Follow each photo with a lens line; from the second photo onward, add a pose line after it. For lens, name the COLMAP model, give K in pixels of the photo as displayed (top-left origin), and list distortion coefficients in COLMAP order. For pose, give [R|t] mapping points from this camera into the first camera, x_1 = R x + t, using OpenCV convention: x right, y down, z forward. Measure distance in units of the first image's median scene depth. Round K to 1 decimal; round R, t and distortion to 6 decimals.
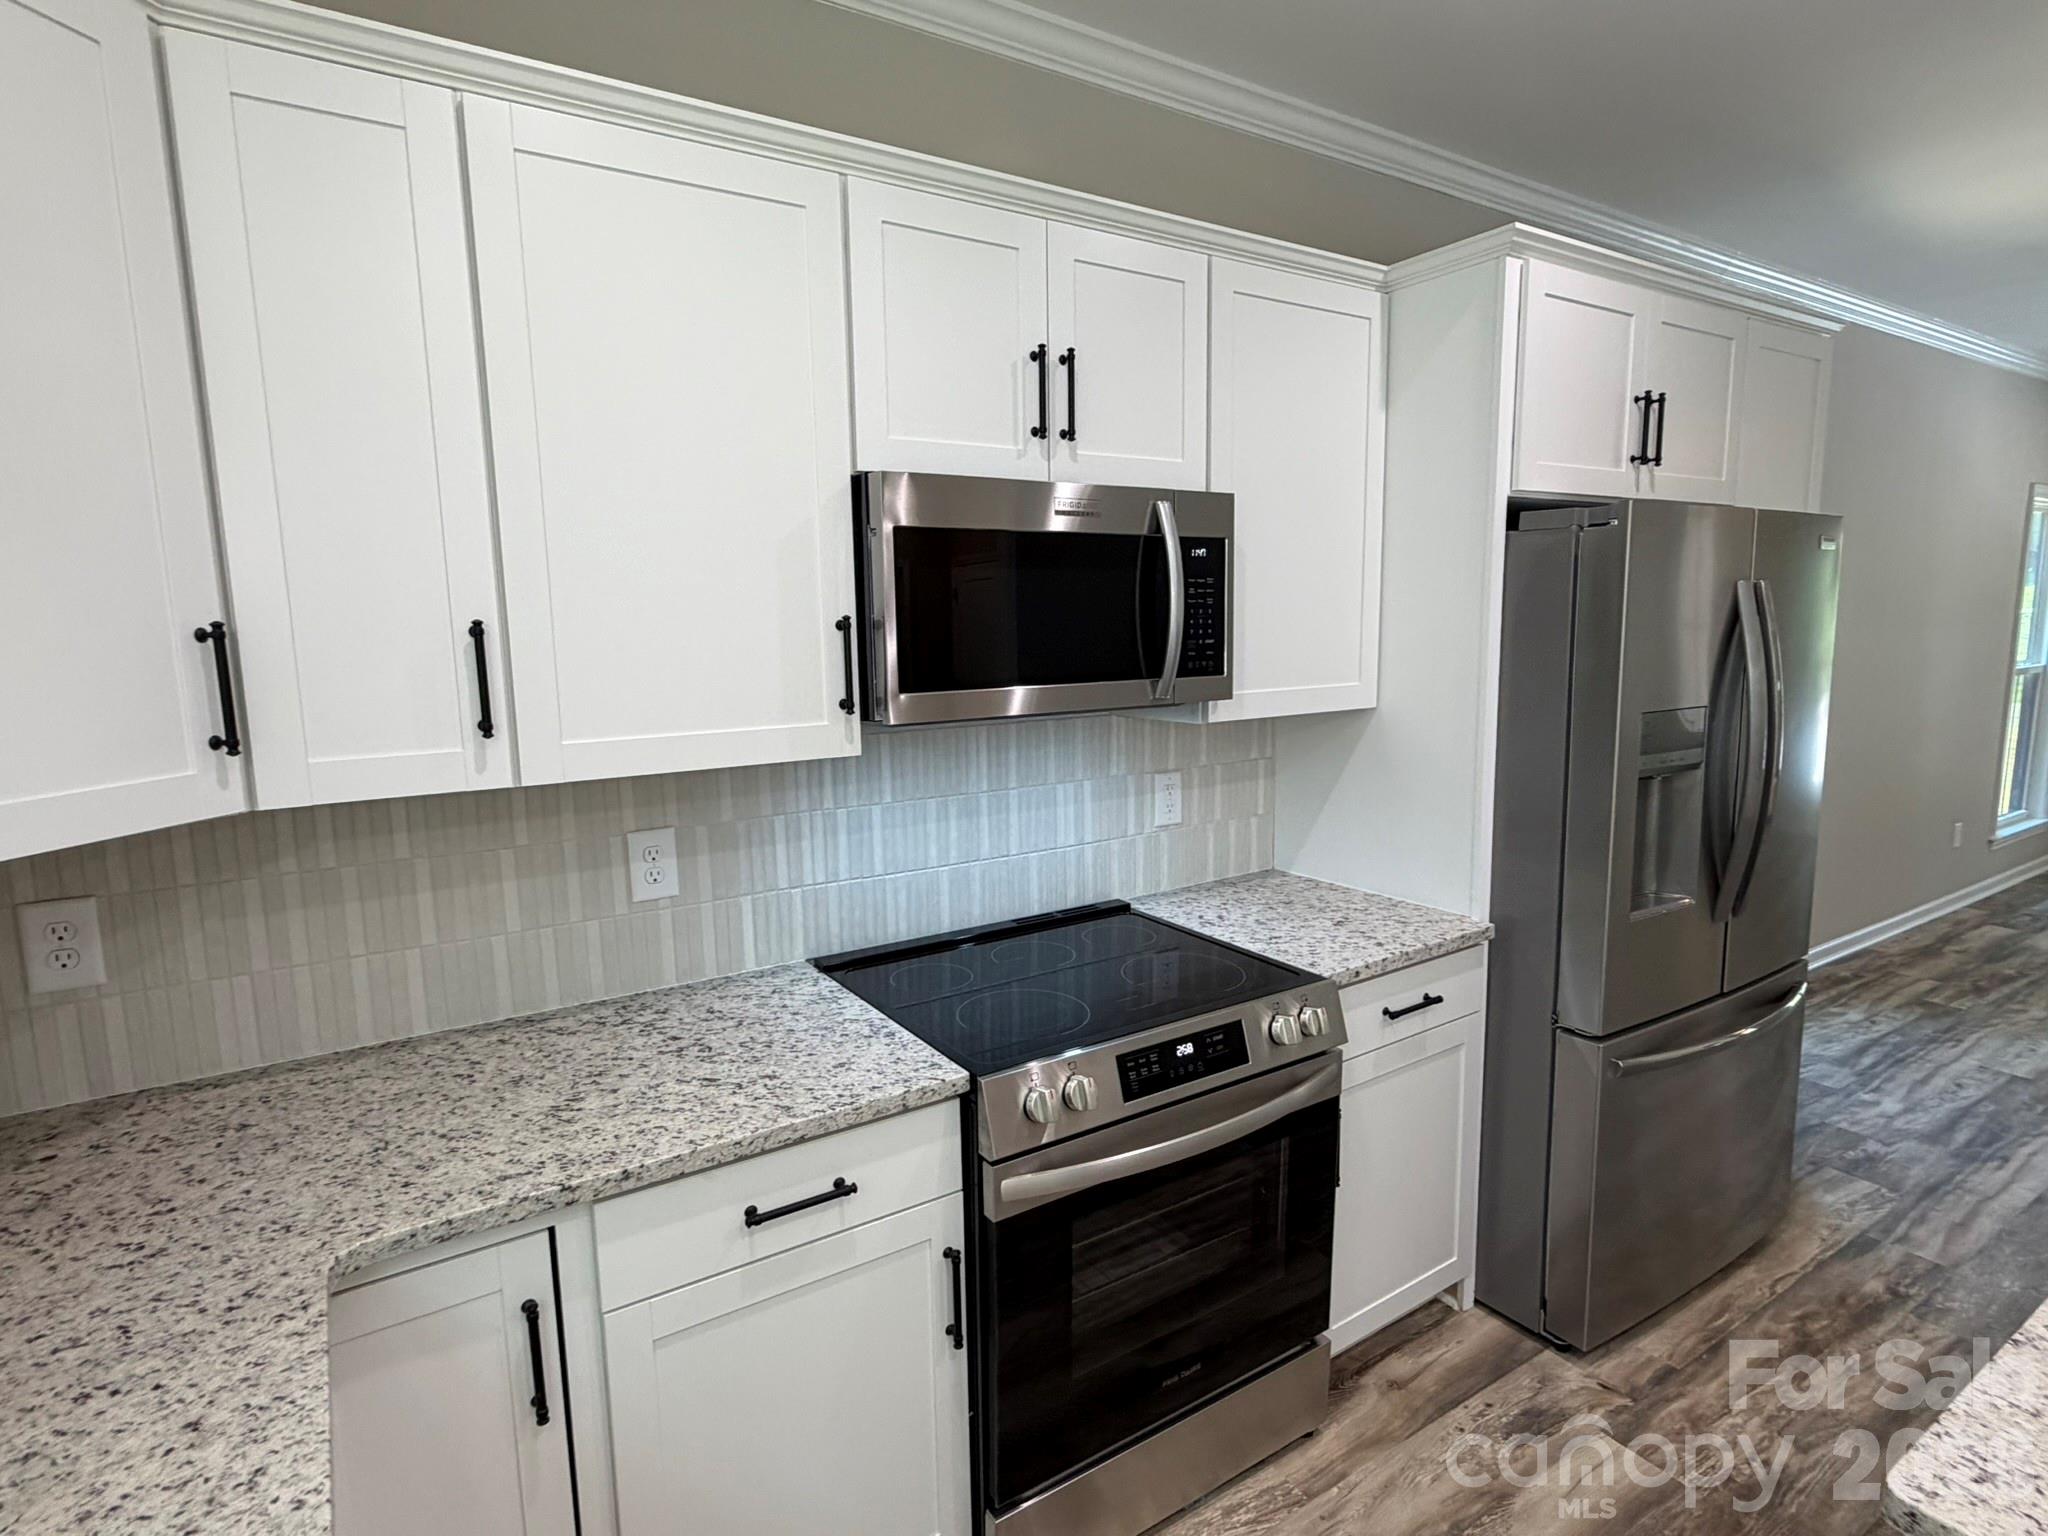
lens RADIAL K [[1078.2, 0, 1028.8], [0, 1078.2, 772.0], [0, 0, 1]] dist [-0.000356, 0.000069]
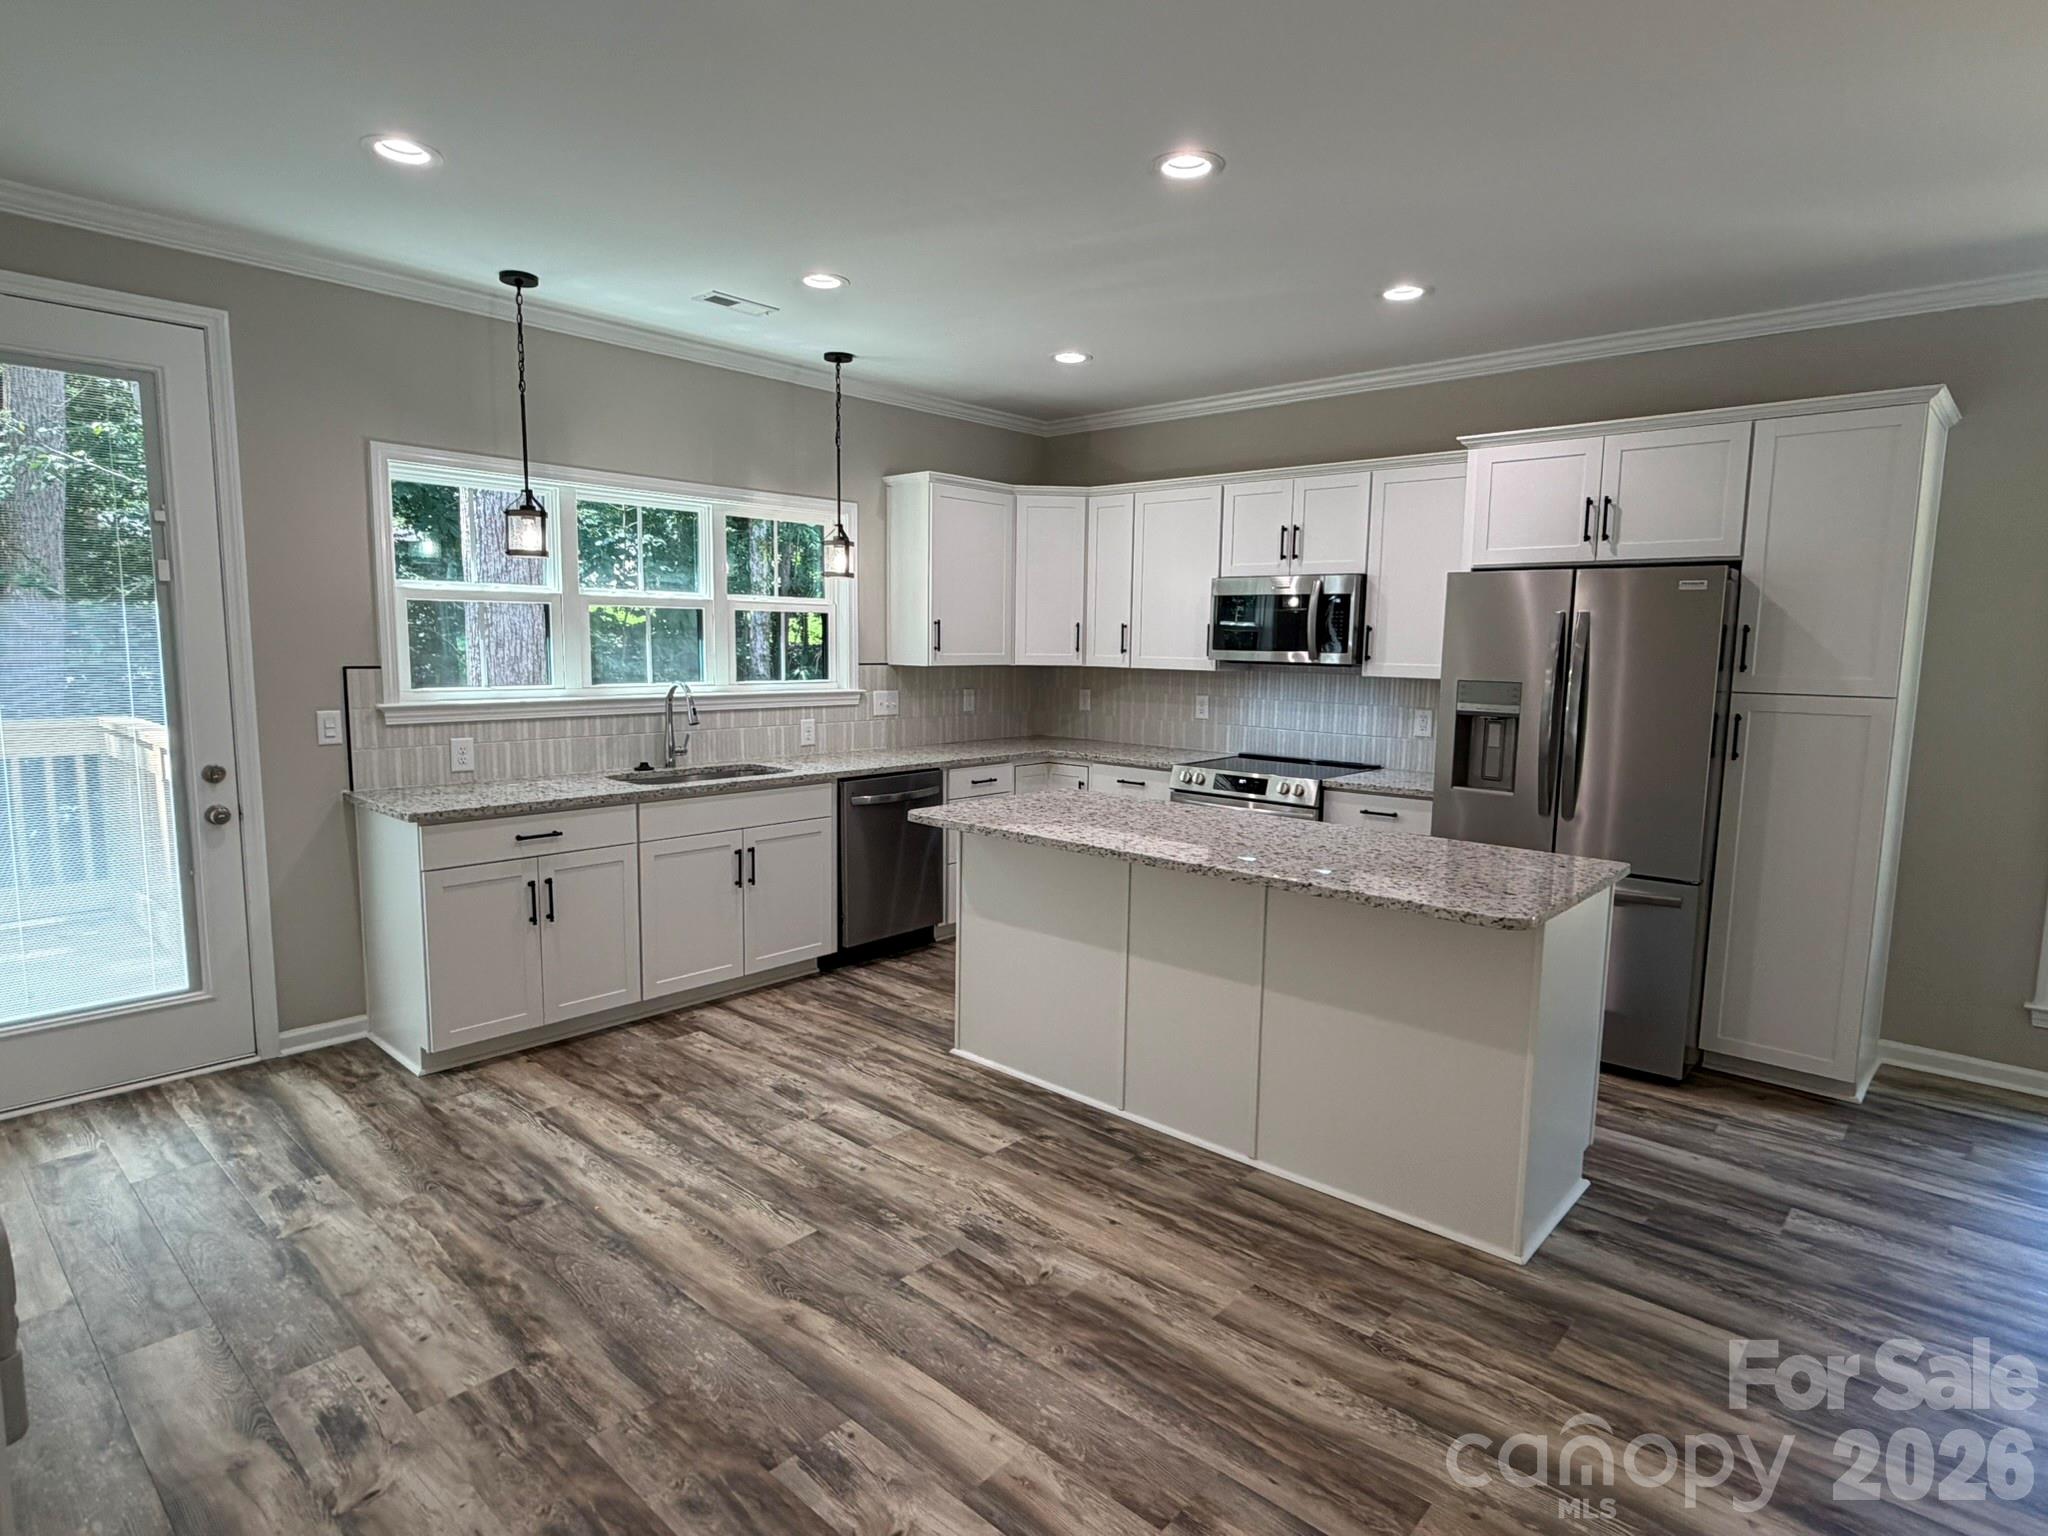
lens RADIAL K [[1095.9, 0, 1020.0], [0, 1095.9, 778.6], [0, 0, 1]] dist [-0.002304, -0.000066]
pose [[0.257525, 0.149472, -0.954641, 2.080815], [-0.156362, 0.981388, 0.111479, 0.018293], [0.953537, 0.120561, 0.276103, -0.251204]]
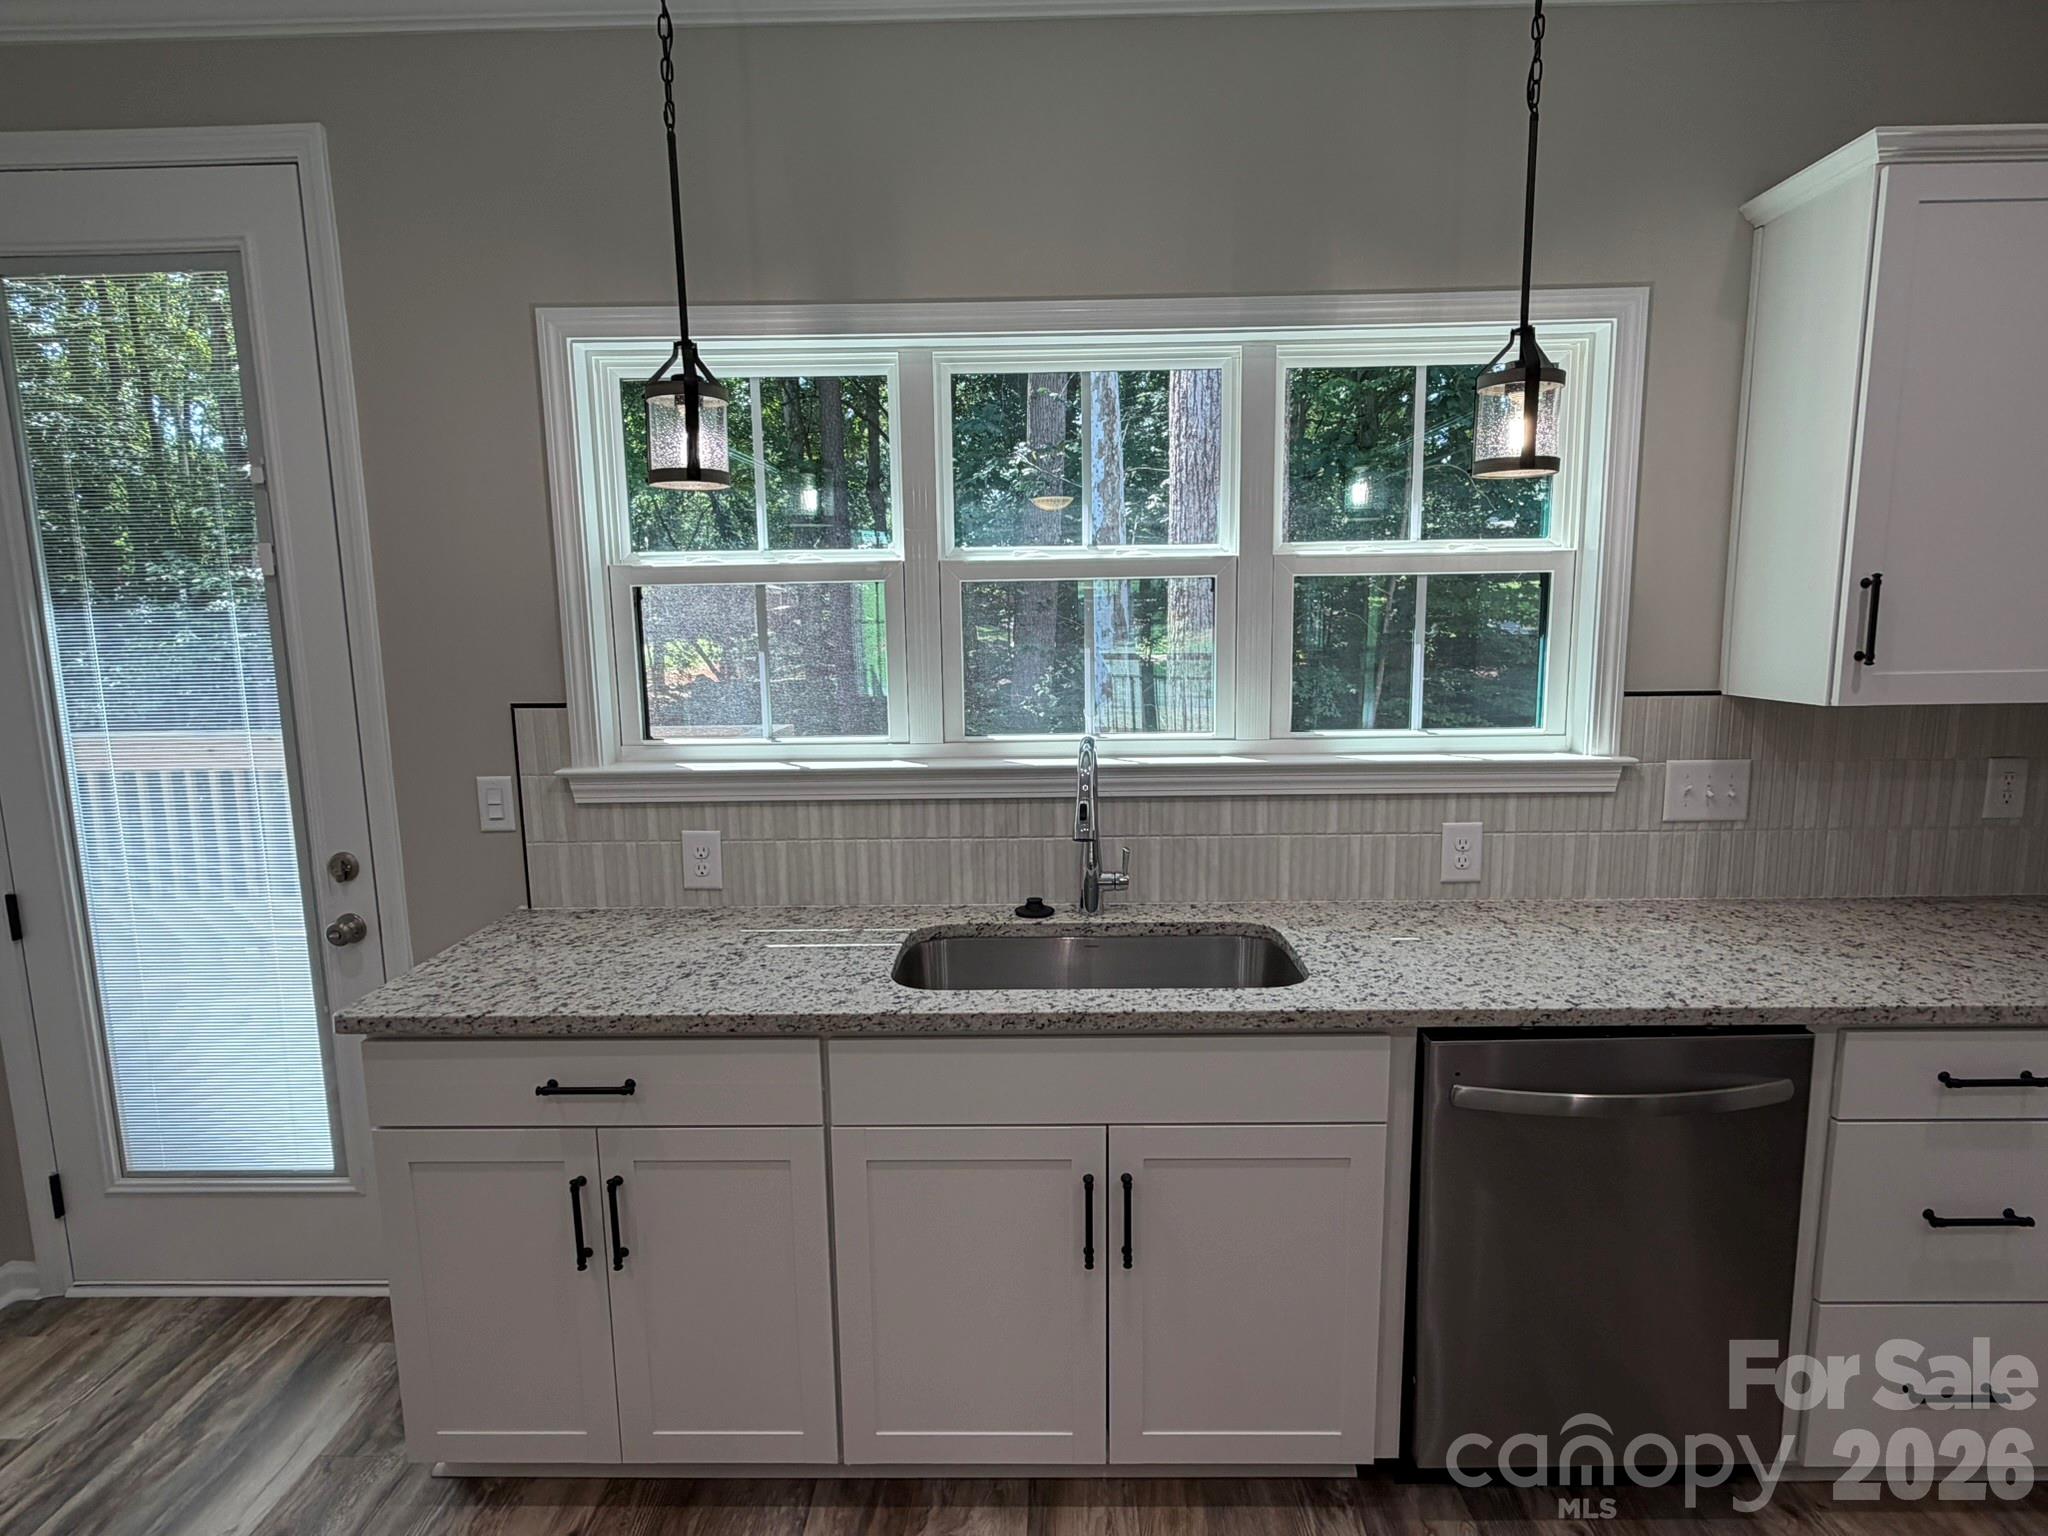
lens RADIAL K [[1081.9, 0, 1022.4], [0, 1081.9, 773.3], [0, 0, 1]] dist [0.000563, 0.000275]
pose [[-0.554346, 0.149695, -0.818714, 0.730197], [-0.090279, 0.967073, 0.237948, -0.018600], [0.827376, 0.205818, -0.522578, 0.126421]]
